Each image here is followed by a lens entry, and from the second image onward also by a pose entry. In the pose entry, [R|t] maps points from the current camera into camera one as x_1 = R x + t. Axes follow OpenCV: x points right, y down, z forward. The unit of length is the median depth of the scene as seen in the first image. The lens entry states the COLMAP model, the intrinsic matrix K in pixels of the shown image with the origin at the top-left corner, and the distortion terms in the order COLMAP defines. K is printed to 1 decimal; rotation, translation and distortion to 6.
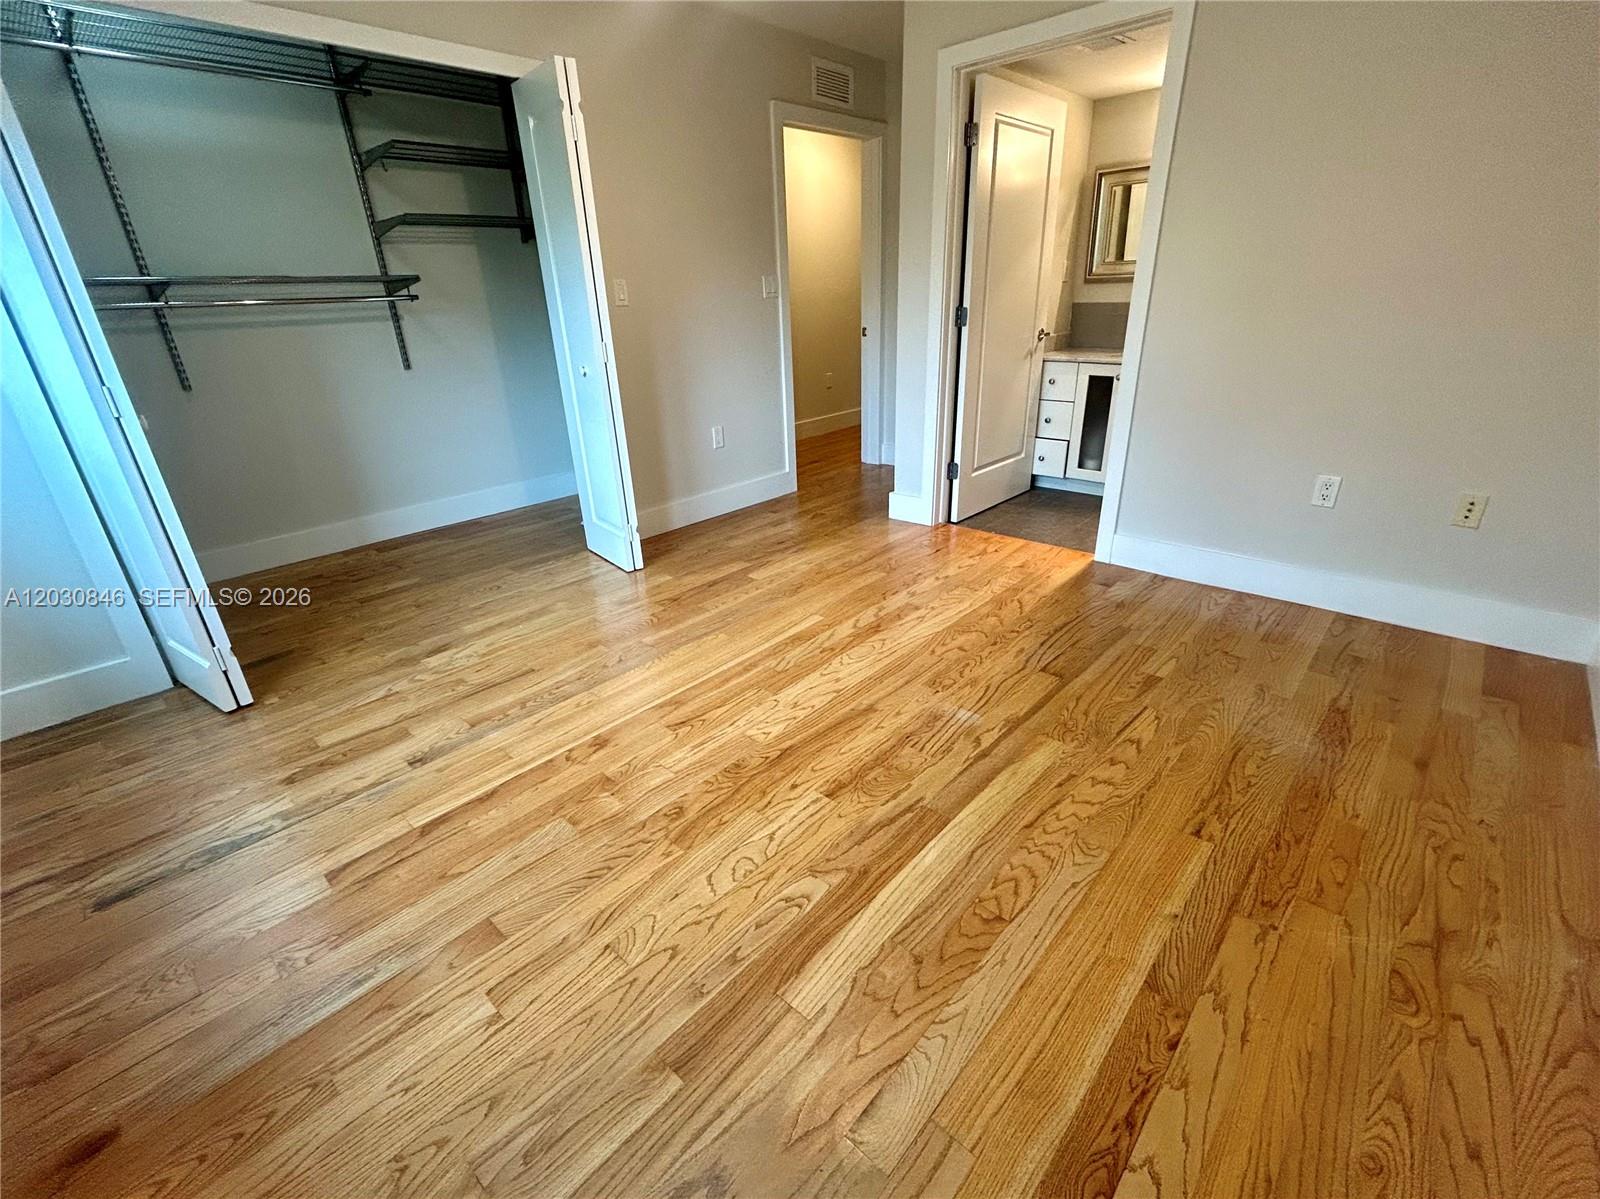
lens RADIAL K [[709.6, 0, 799.7], [0, 709.6, 599.6], [0, 0, 1]] dist [0.000842, 0.000774]
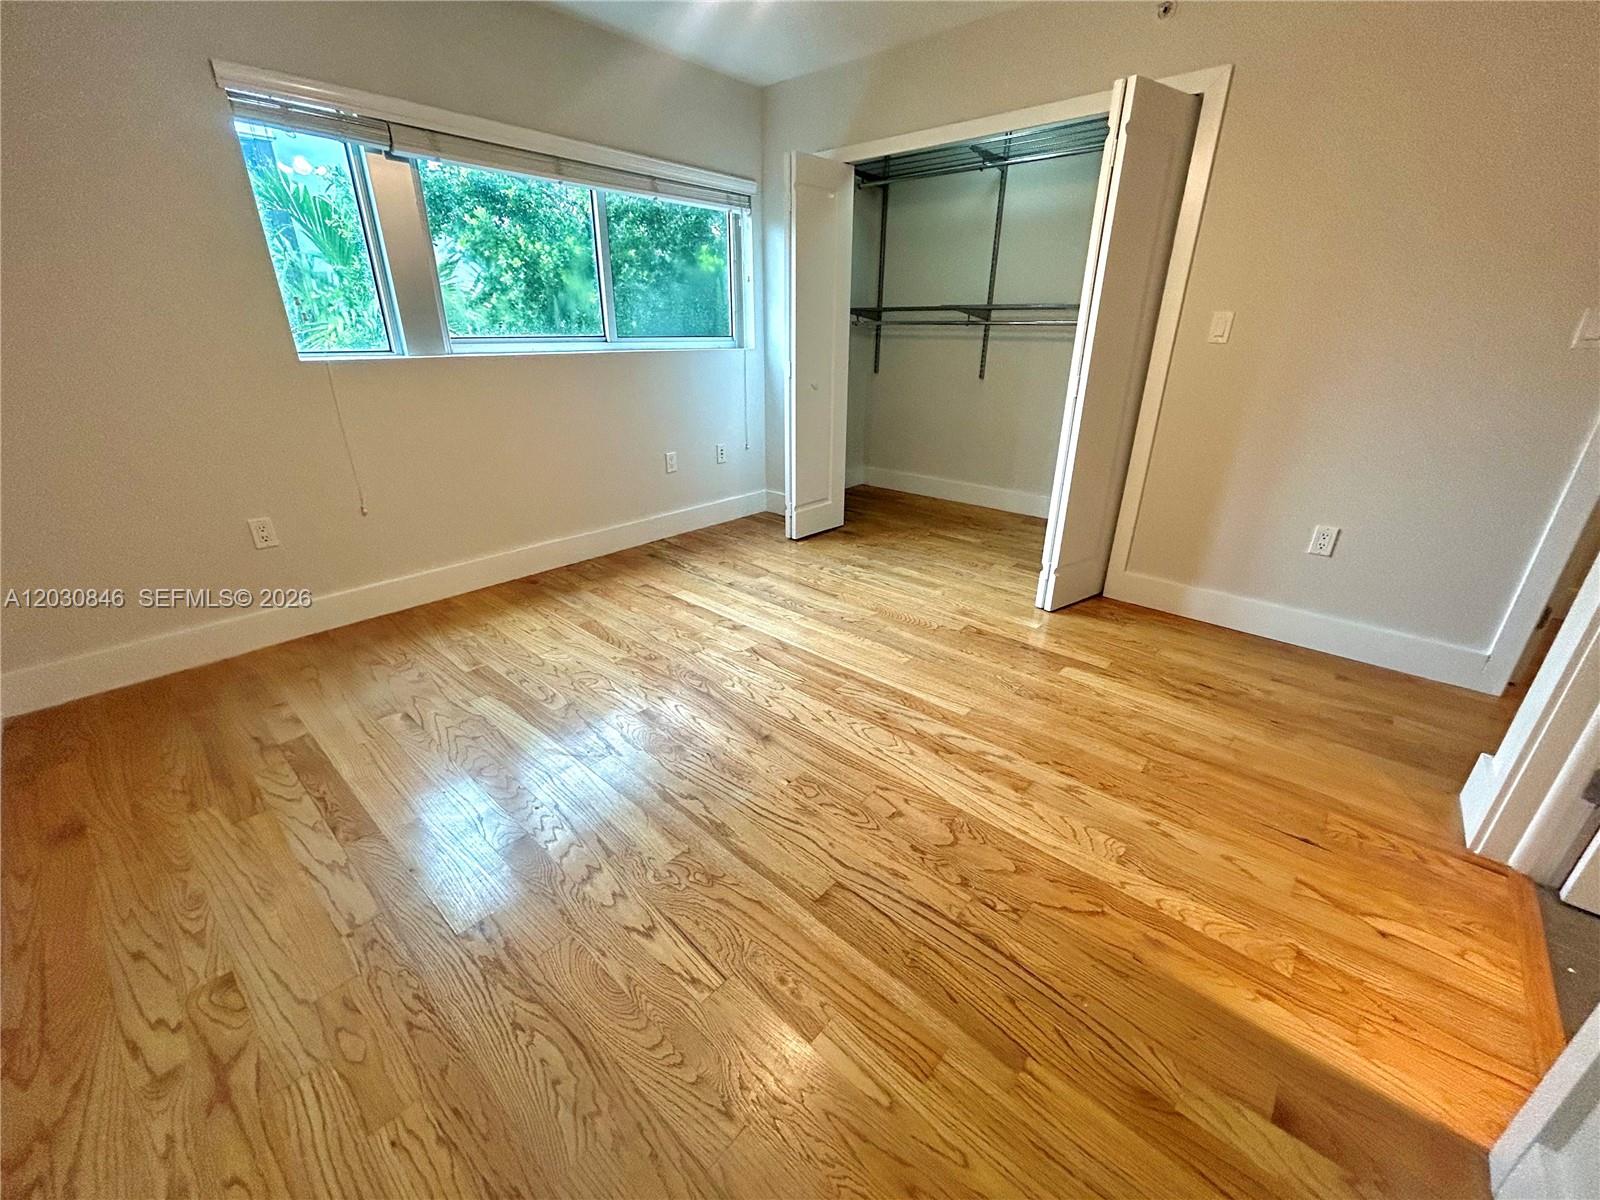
lens RADIAL K [[651.6, 0, 802.4], [0, 651.6, 603.2], [0, 0, 1]] dist [0.000134, 0.000711]
pose [[0.010674, 0.423190, -0.905978, 0.767065], [-0.407248, 0.829323, 0.382586, -0.343238], [0.913255, 0.364874, 0.181196, 0.715336]]
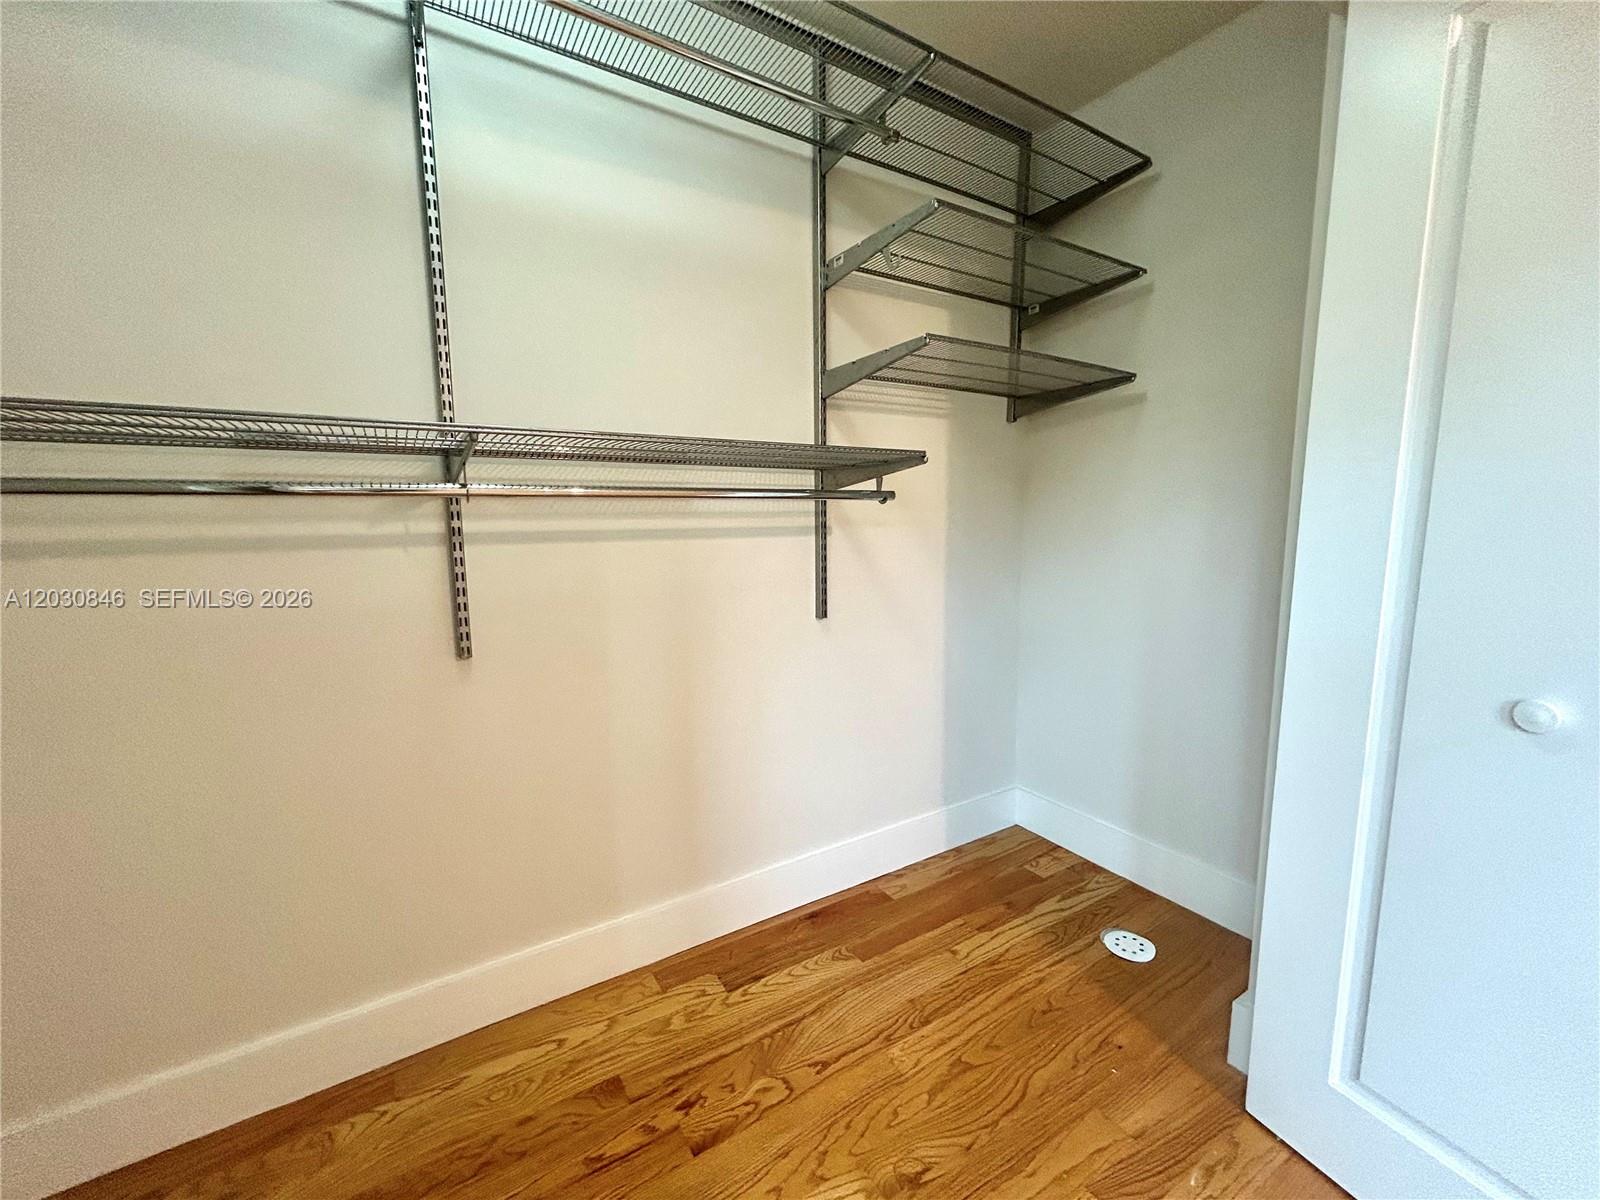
lens RADIAL K [[651.6, 0, 792.3], [0, 651.6, 601.5], [0, 0, 1]] dist [0.000134, 0.000711]
pose [[0.962712, 0.058481, -0.264133, -0.666057], [-0.128883, 0.957581, -0.257736, -0.308079], [0.237856, 0.282167, 0.929412, 0.789398]]
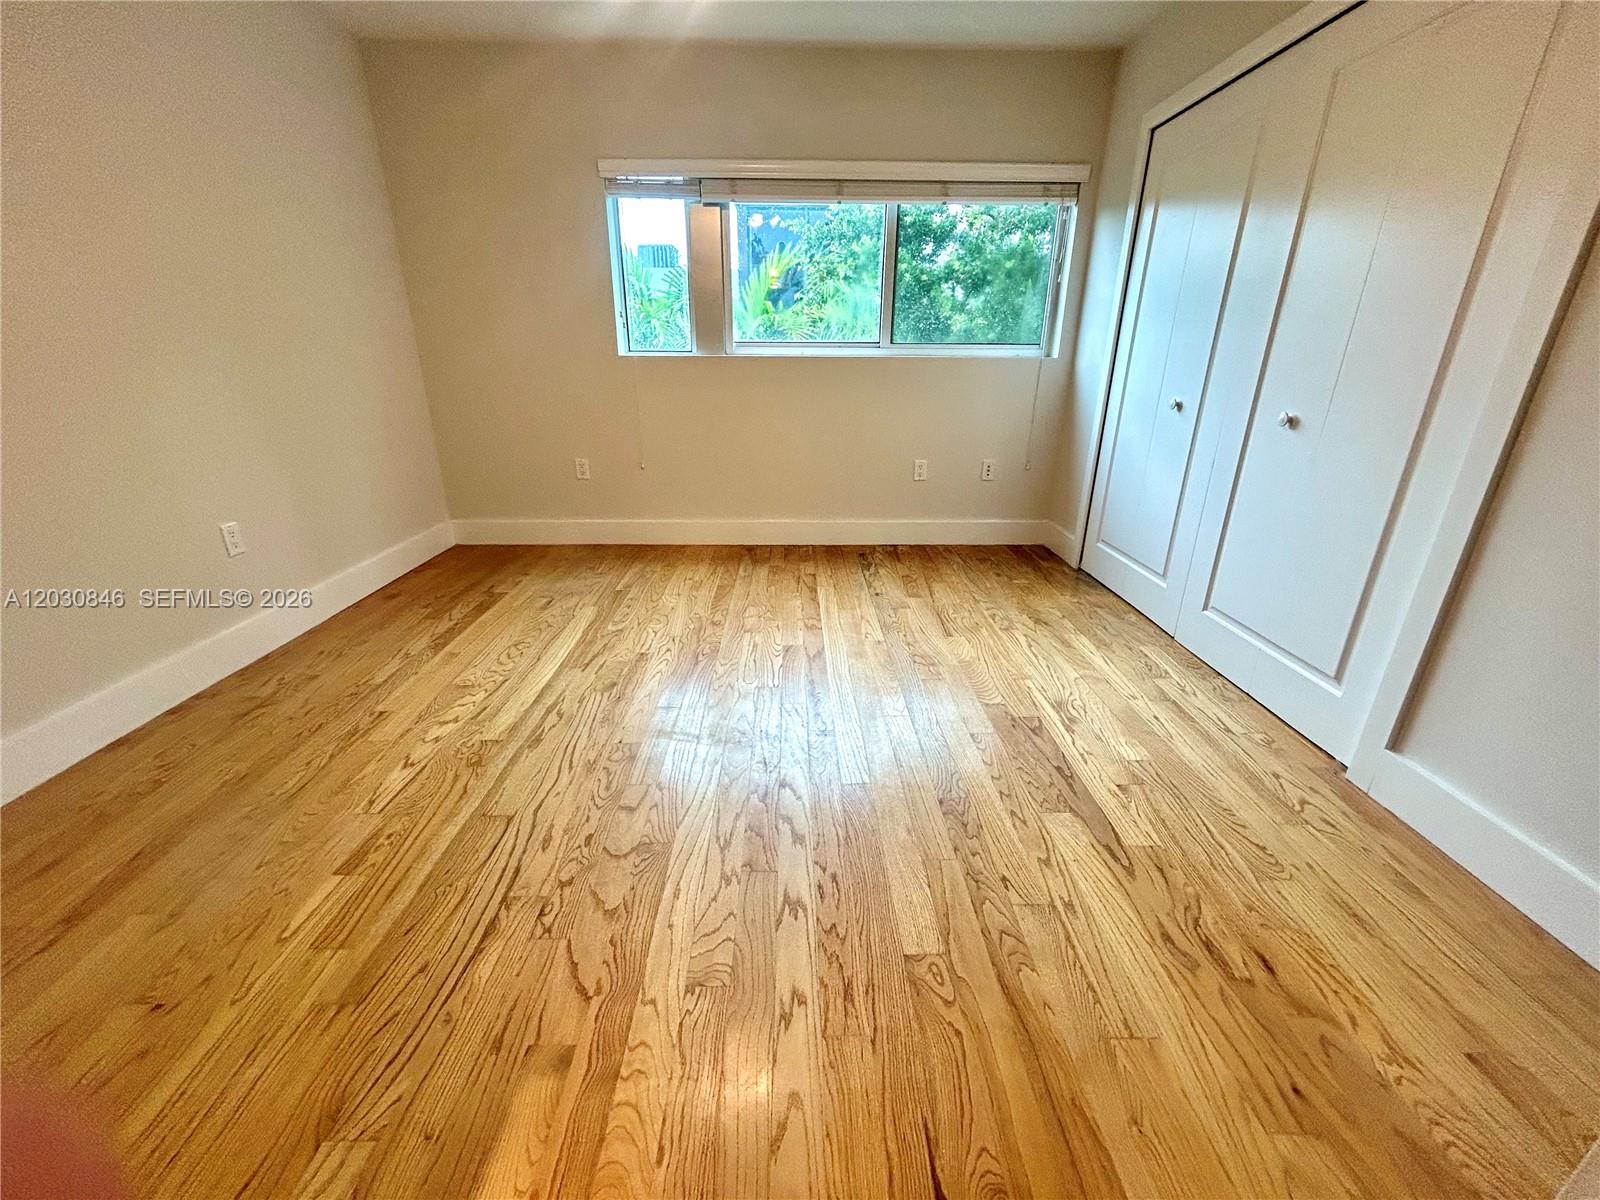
lens RADIAL K [[651.6, 0, 791.4], [0, 651.6, 601.2], [0, 0, 1]] dist [0.000134, 0.000711]
pose [[-0.736398, 0.271517, -0.619675, 0.464841], [-0.251255, 0.740674, 0.623116, -0.545112], [0.628163, 0.614557, -0.477210, 1.309001]]
